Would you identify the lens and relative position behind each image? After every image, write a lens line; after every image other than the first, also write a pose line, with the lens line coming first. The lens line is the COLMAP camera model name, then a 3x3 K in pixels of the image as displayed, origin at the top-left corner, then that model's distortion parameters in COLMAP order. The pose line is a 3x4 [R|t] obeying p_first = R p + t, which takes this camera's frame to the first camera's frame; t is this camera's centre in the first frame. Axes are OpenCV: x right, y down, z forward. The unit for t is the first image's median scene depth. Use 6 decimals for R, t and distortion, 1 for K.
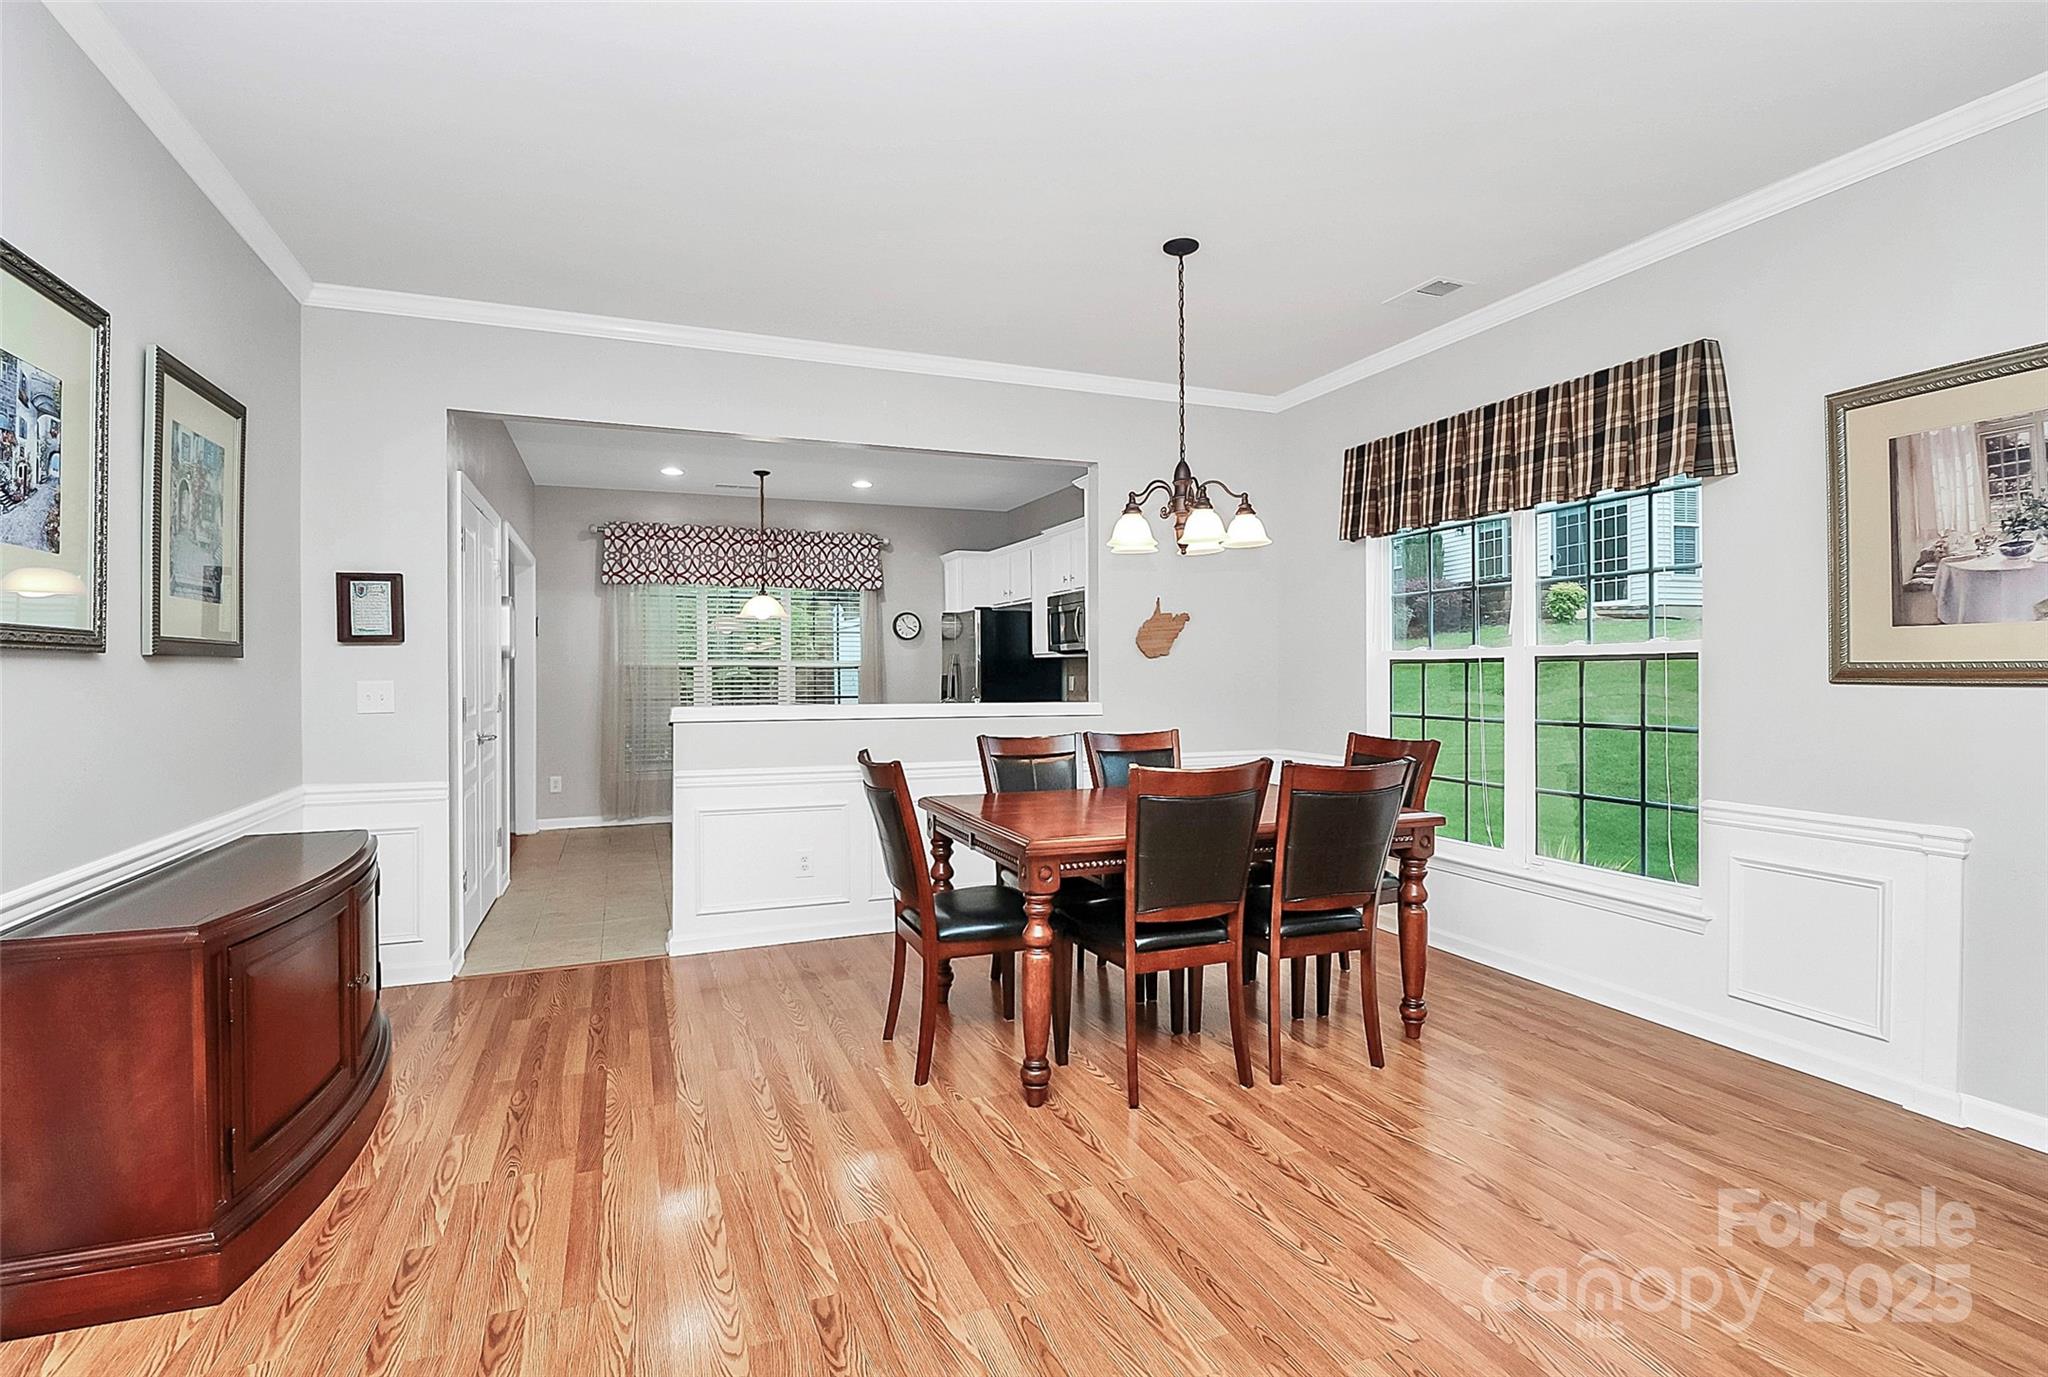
lens RADIAL K [[997.7, 0, 1024.0], [0, 997.7, 688.5], [0, 0, 1]] dist [-0.002167, -0.000737]
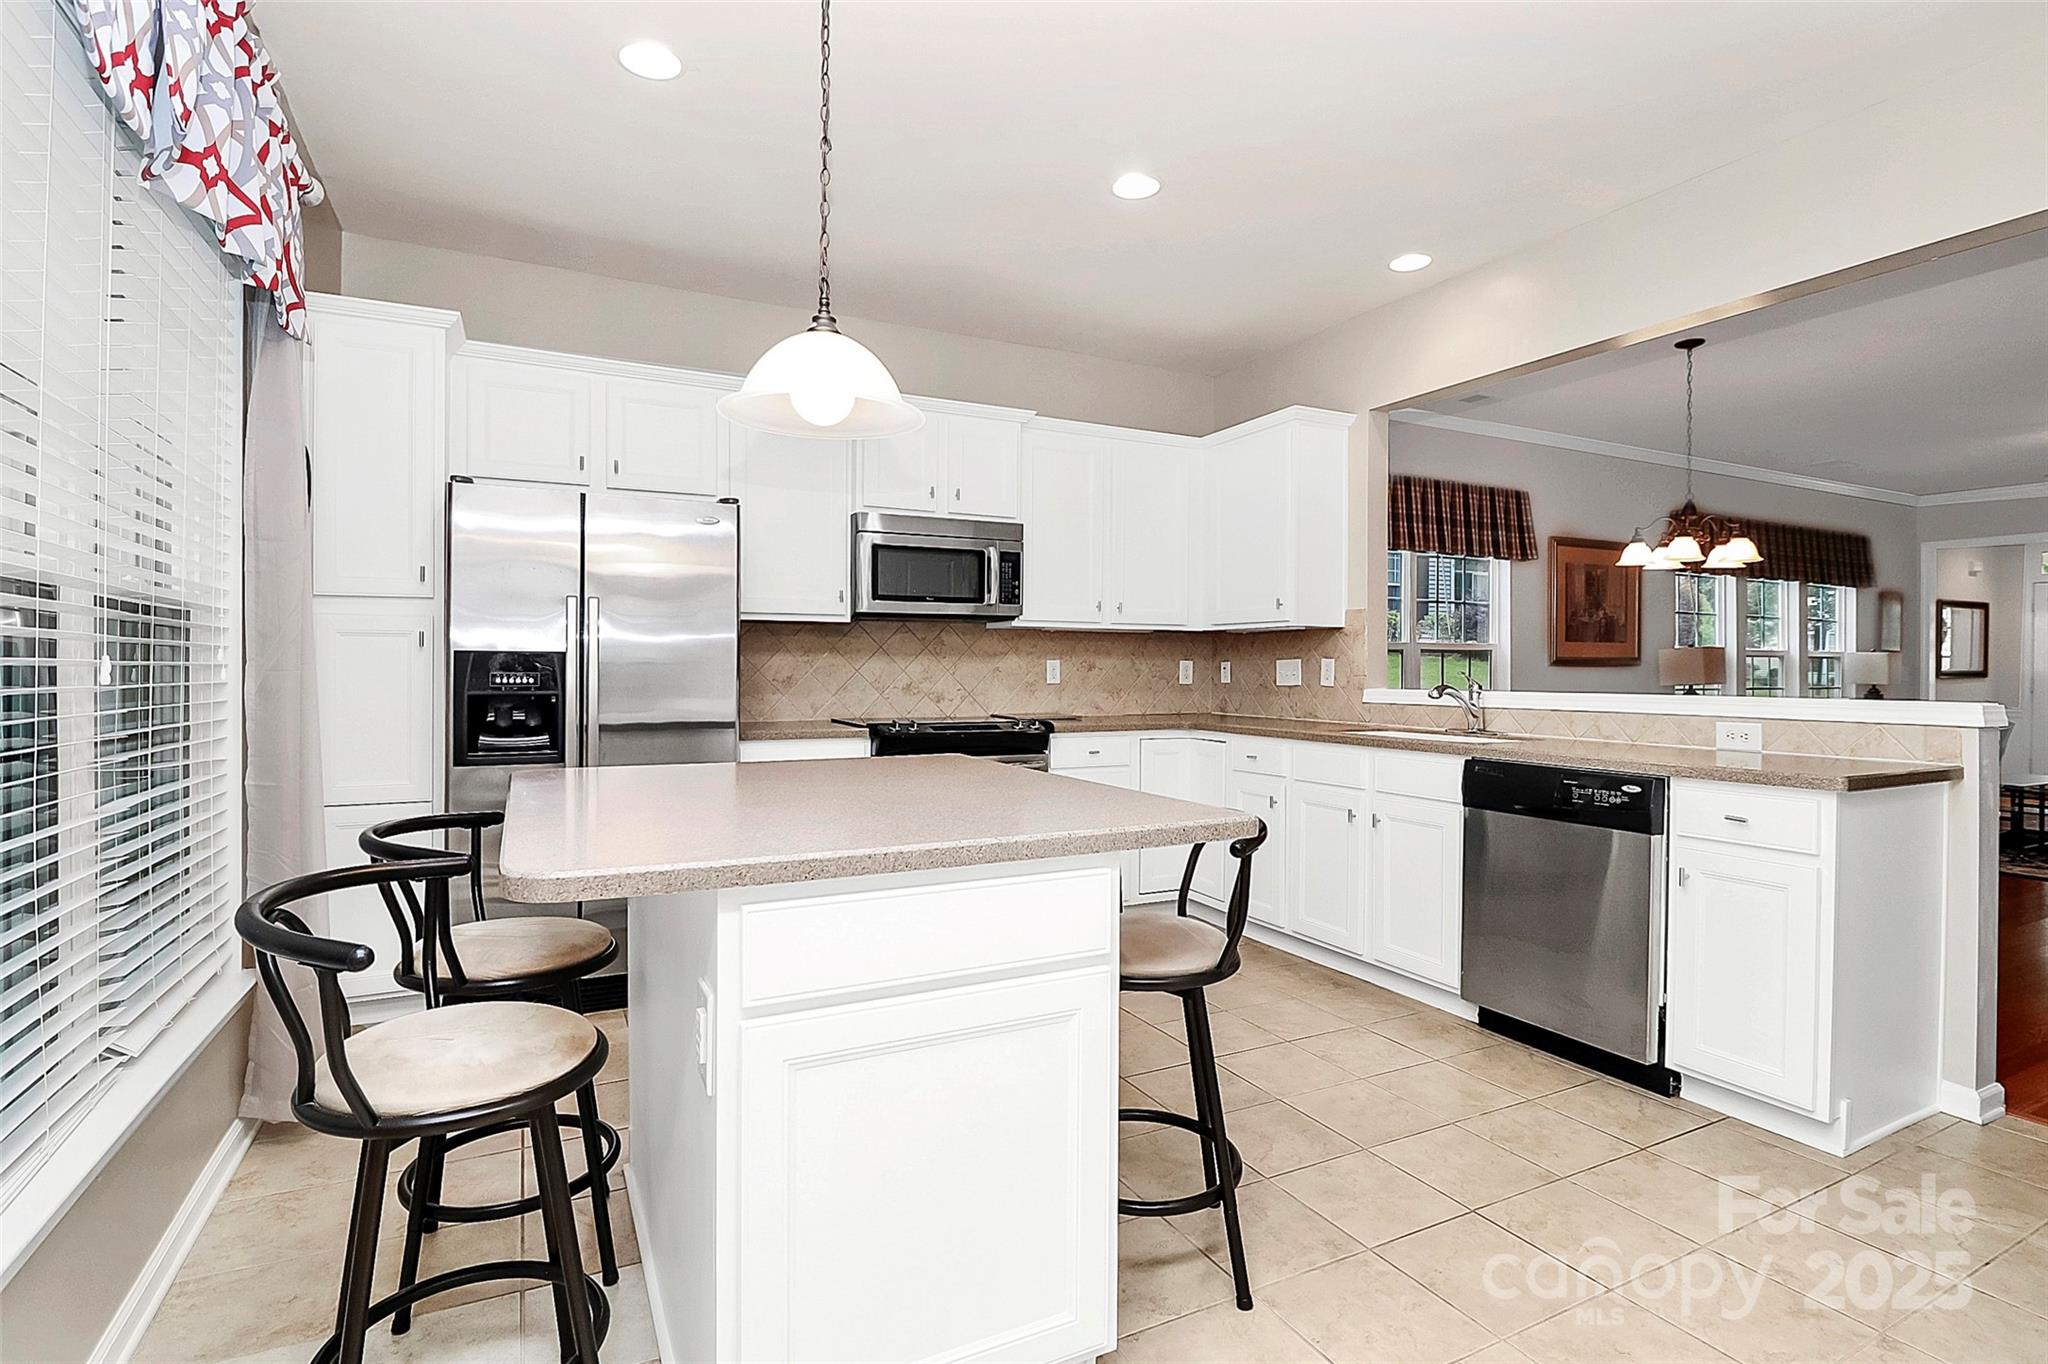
lens RADIAL K [[1000.9, 0, 1007.7], [0, 1000.9, 665.3], [0, 0, 1]] dist [-0.001105, -0.001037]
pose [[-0.102255, -0.003559, 0.994752, -1.070329], [0.004711, 0.999981, 0.004062, -0.016440], [-0.994747, 0.005101, -0.102237, 2.010478]]
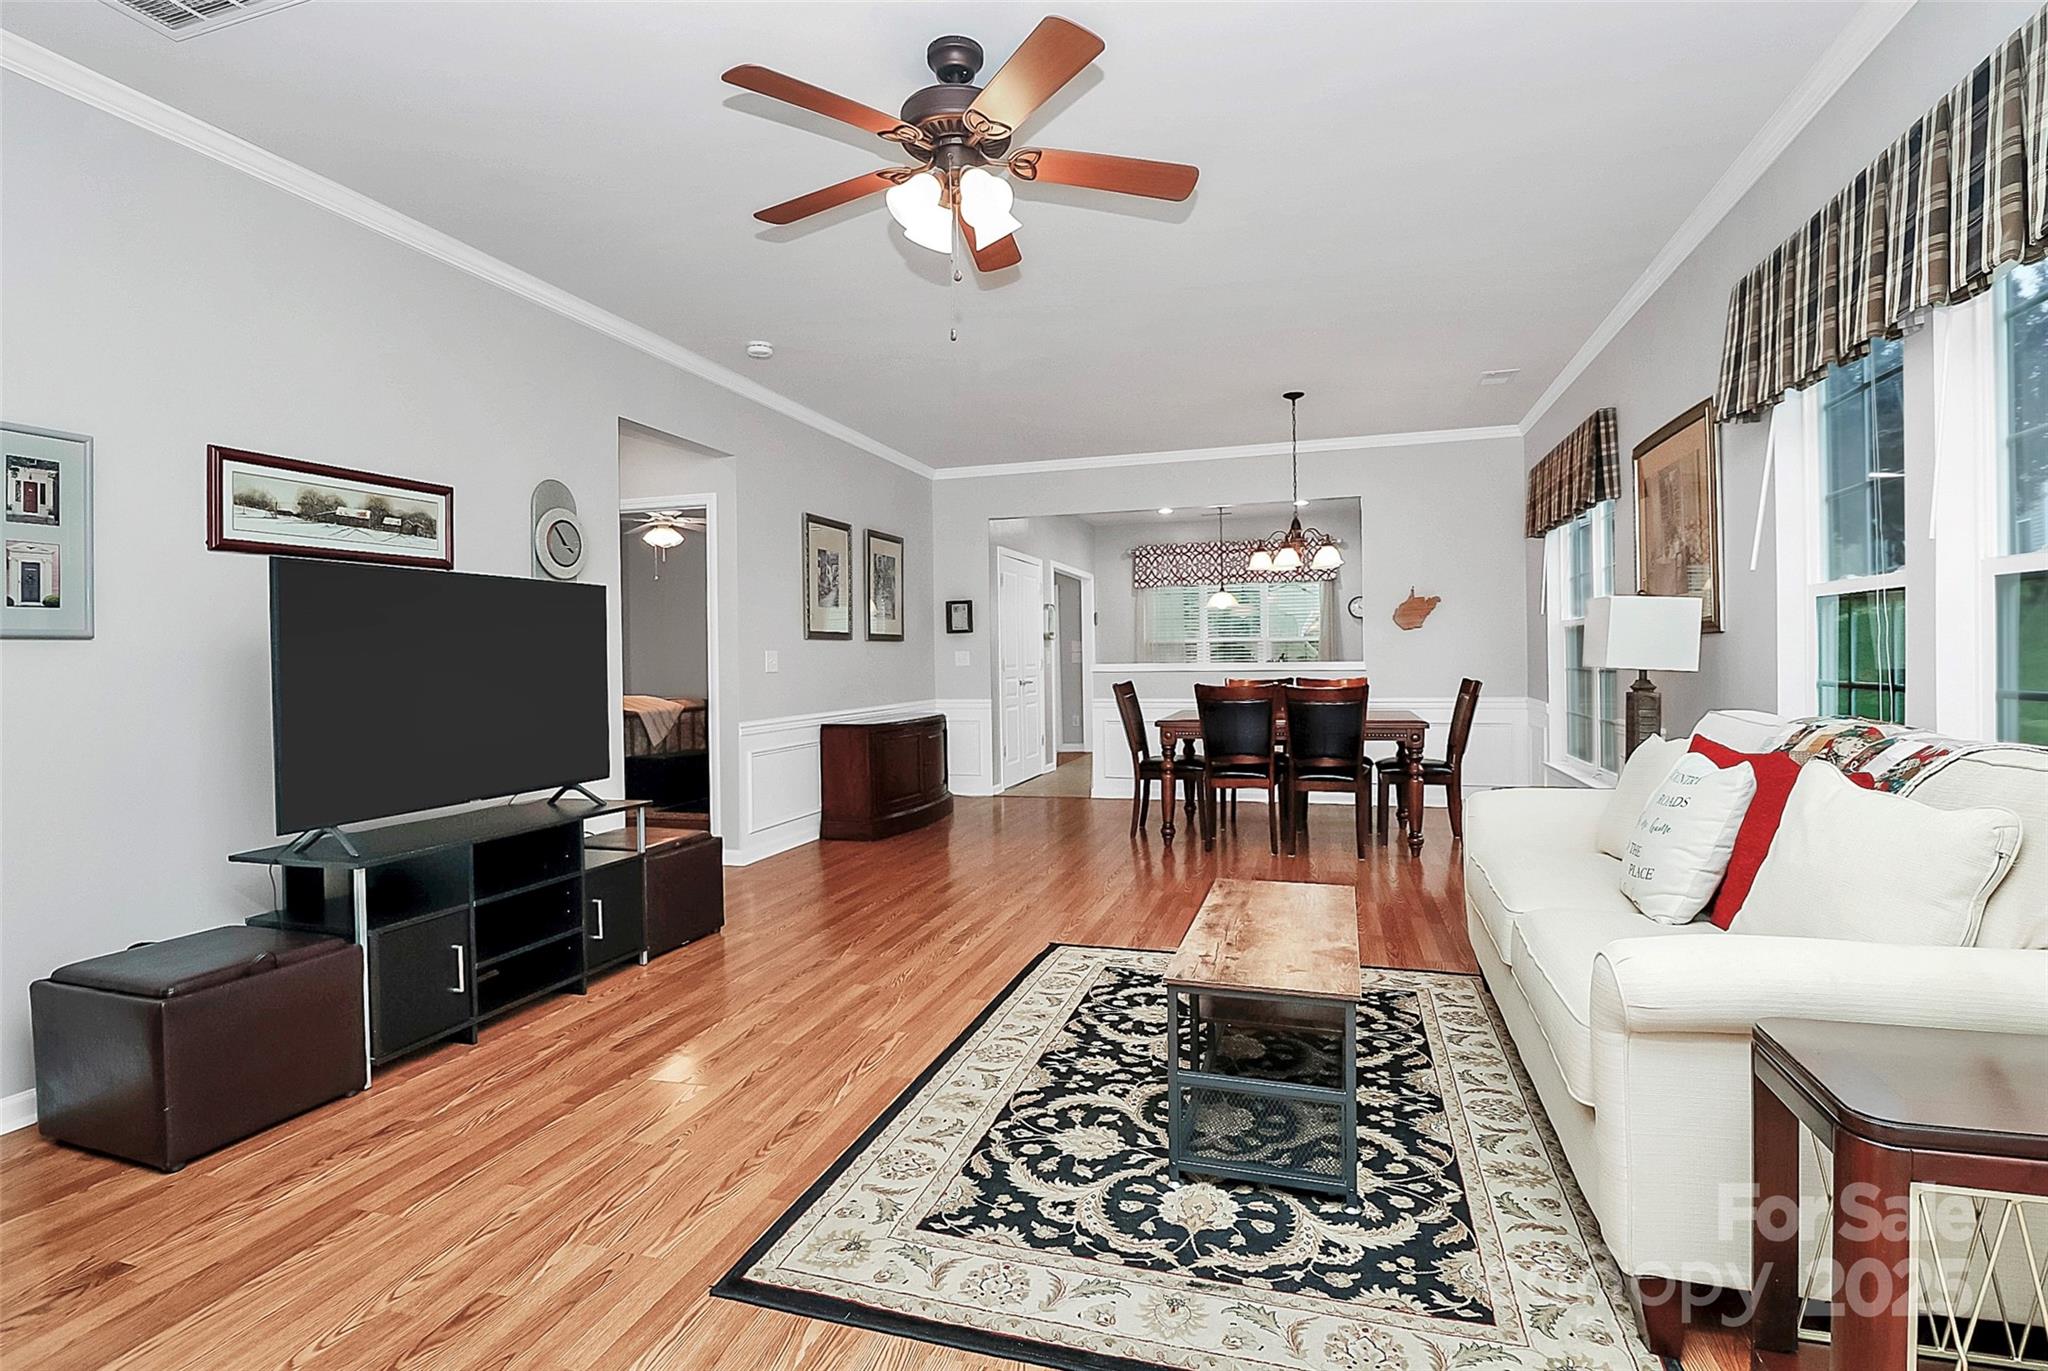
lens RADIAL K [[1000.9, 0, 1007.7], [0, 1000.9, 668.8], [0, 0, 1]] dist [-0.001105, -0.001037]
pose [[0.780781, -0.002463, -0.624799, 0.822265], [0.003846, 0.999992, 0.000864, 0.031083], [0.624792, -0.003078, 0.780785, -0.652401]]
